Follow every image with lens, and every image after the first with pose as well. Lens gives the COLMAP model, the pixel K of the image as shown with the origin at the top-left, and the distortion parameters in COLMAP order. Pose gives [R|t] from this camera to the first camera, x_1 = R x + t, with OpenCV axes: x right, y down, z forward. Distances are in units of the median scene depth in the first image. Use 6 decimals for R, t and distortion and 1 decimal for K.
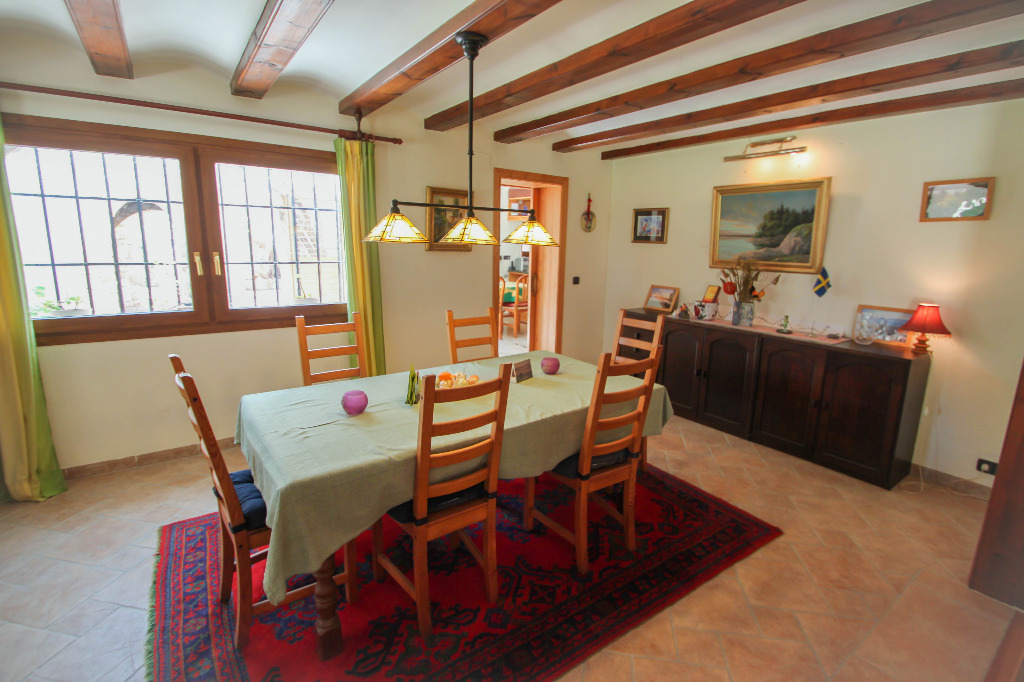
lens RADIAL K [[477.6, 0, 517.9], [0, 477.6, 331.1], [0, 0, 1]] dist [0.027870, -0.026842]
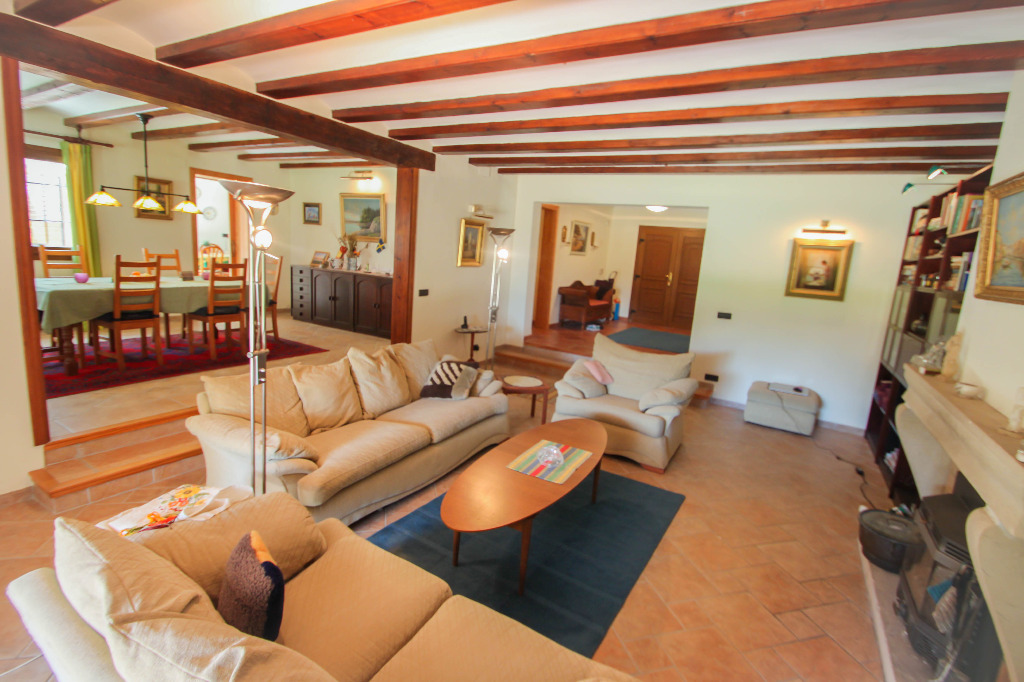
lens RADIAL K [[477.6, 0, 517.9], [0, 477.6, 331.1], [0, 0, 1]] dist [0.027870, -0.026842]
pose [[0.912530, -0.026869, 0.408126, 0.321205], [0.025708, 0.999635, 0.008330, 0.239700], [-0.408201, 0.002890, 0.912887, -1.006269]]
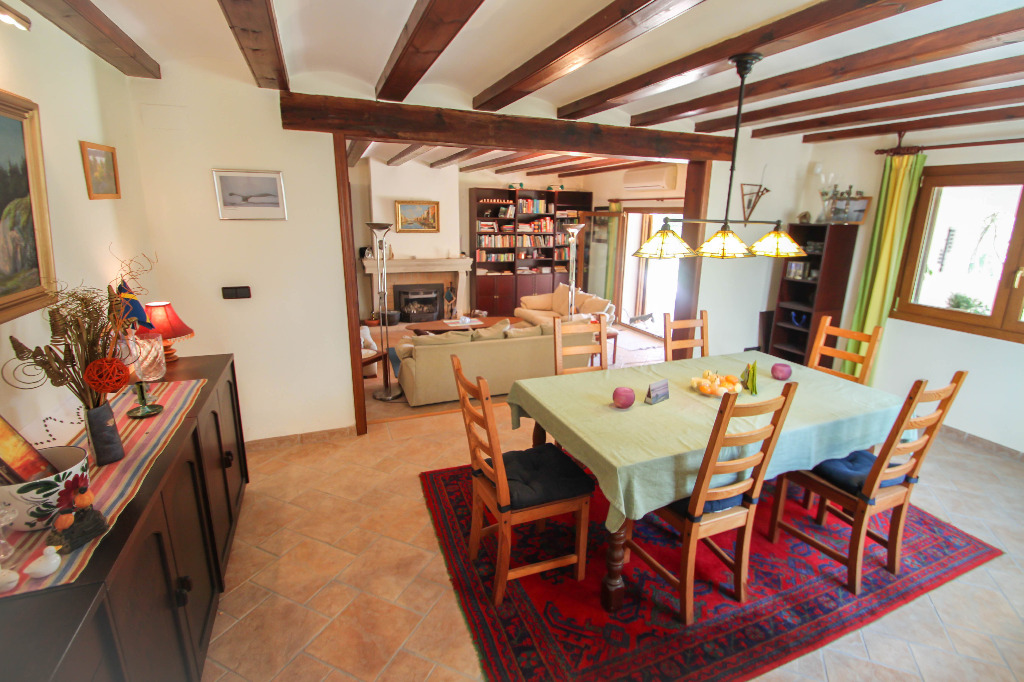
lens RADIAL K [[477.6, 0, 517.9], [0, 477.6, 331.1], [0, 0, 1]] dist [0.027870, -0.026842]
pose [[-0.970431, -0.102851, 0.218370, 0.061359], [-0.002297, 0.908571, 0.417724, -0.305041], [-0.241368, 0.404871, -0.881942, 1.362327]]
